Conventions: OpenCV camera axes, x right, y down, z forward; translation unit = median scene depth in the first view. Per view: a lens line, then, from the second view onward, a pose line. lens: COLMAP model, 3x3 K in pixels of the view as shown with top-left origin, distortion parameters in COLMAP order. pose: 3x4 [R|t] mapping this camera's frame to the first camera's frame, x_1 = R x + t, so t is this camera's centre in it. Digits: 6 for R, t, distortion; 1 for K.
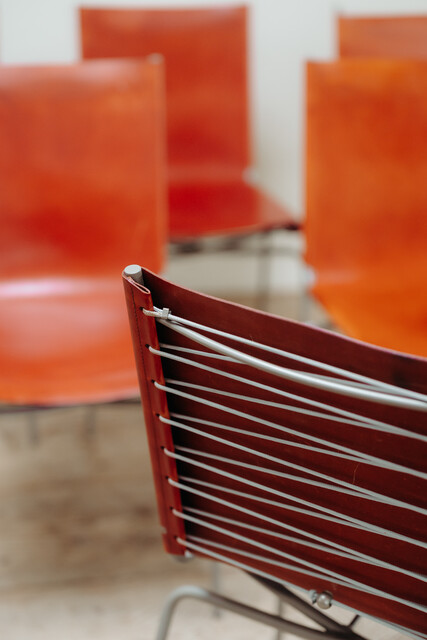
lens RADIAL K [[1136.0, 0, 213.5], [0, 1136.0, 320.0], [0, 0, 1]] dist [-0.017225, -0.060439]
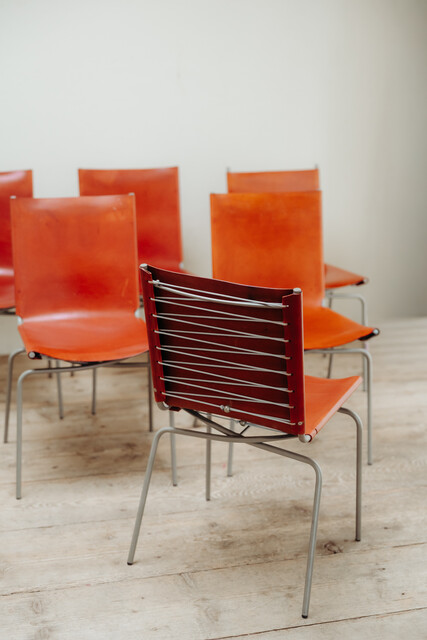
lens RADIAL K [[957.4, 0, 213.5], [0, 957.4, 320.0], [0, 0, 1]] dist [-0.003708, 0.002579]
pose [[0.996464, -0.029344, 0.078726, -0.046553], [0.038989, 0.991526, -0.123921, 0.179219], [-0.074423, 0.126552, 0.989164, -0.554674]]
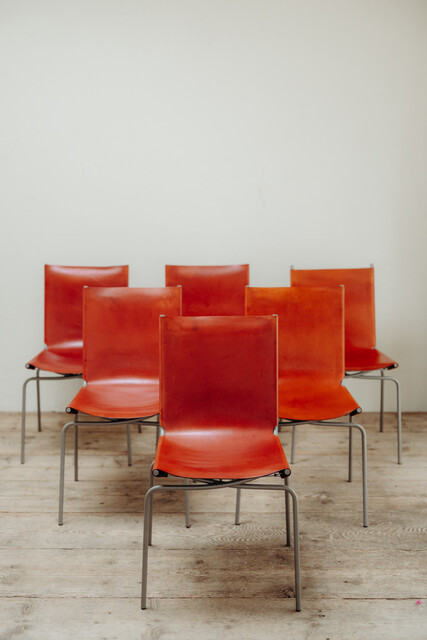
lens RADIAL K [[826.3, 0, 201.9], [0, 826.3, 316.5], [0, 0, 1]] dist [0.003541, -0.031288]
pose [[0.981192, 0.007964, -0.192873, 0.321134], [-0.049983, 0.975555, -0.213994, 0.192466], [0.186454, 0.219610, 0.957605, -0.605014]]
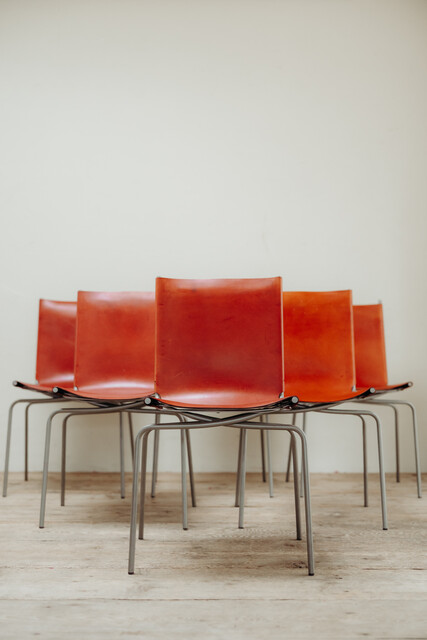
lens RADIAL K [[835.6, 0, 213.5], [0, 835.6, 320.0], [0, 0, 1]] dist [-0.017552, -0.008886]
pose [[0.982349, -0.036160, -0.183527, 0.312828], [-0.048171, 0.899142, -0.434997, 0.531192], [0.180746, 0.436160, 0.881530, -0.406432]]
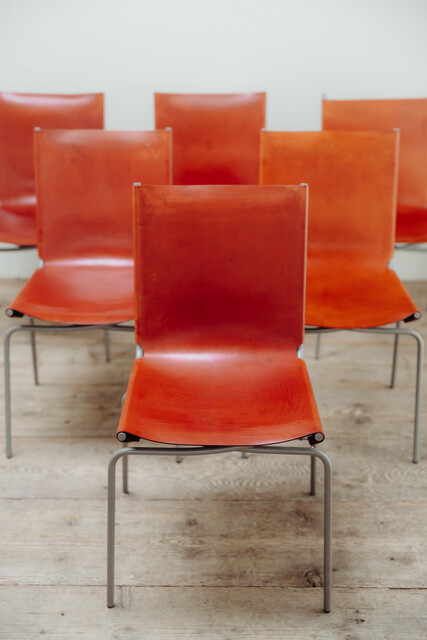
lens RADIAL K [[855.9, 0, 212.4], [0, 855.9, 305.8], [0, 0, 1]] dist [0.002733, -0.048357]
pose [[0.980713, 0.054043, -0.187835, 0.261221], [-0.056458, 0.998377, -0.007529, 0.036242], [0.187123, 0.017989, 0.982172, -0.221113]]
